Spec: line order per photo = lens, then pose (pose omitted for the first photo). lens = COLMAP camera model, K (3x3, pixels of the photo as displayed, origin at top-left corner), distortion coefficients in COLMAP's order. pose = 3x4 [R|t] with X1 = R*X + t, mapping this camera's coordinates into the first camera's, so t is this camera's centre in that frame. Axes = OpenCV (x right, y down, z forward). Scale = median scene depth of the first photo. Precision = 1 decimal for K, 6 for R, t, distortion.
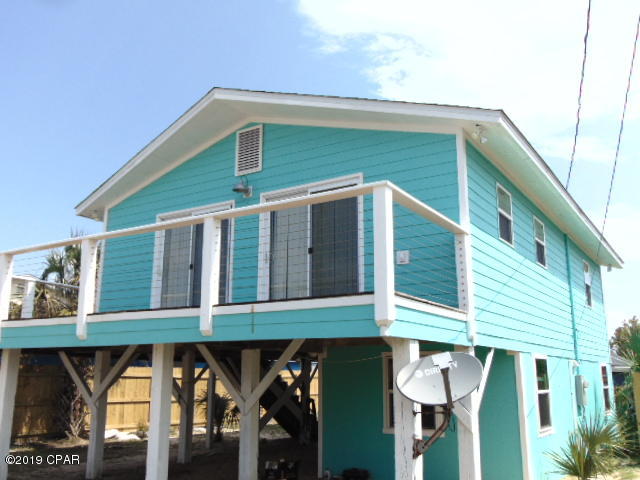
lens RADIAL K [[599.3, 0, 318.8], [0, 599.3, 238.7], [0, 0, 1]] dist [-0.038223, 0.068623]
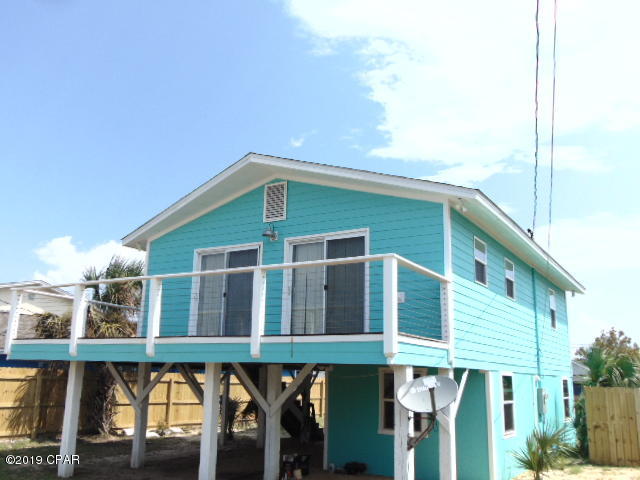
lens RADIAL K [[599.3, 0, 318.8], [0, 599.3, 238.7], [0, 0, 1]] dist [-0.038223, 0.068623]
pose [[0.999407, 0.024197, 0.024487, -0.057202], [-0.024112, 0.999702, -0.003769, -0.071038], [-0.024571, 0.003176, 0.999693, -0.236904]]
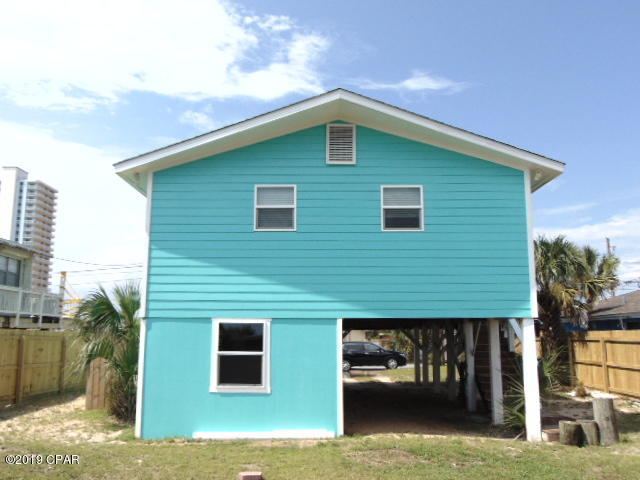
lens RADIAL K [[599.3, 0, 318.8], [0, 599.3, 238.7], [0, 0, 1]] dist [-0.038223, 0.068623]
pose [[0.848843, 0.081838, 0.522273, -0.740484], [-0.111582, 0.993423, 0.025687, 0.002251], [-0.516736, -0.080081, 0.852392, 0.057977]]
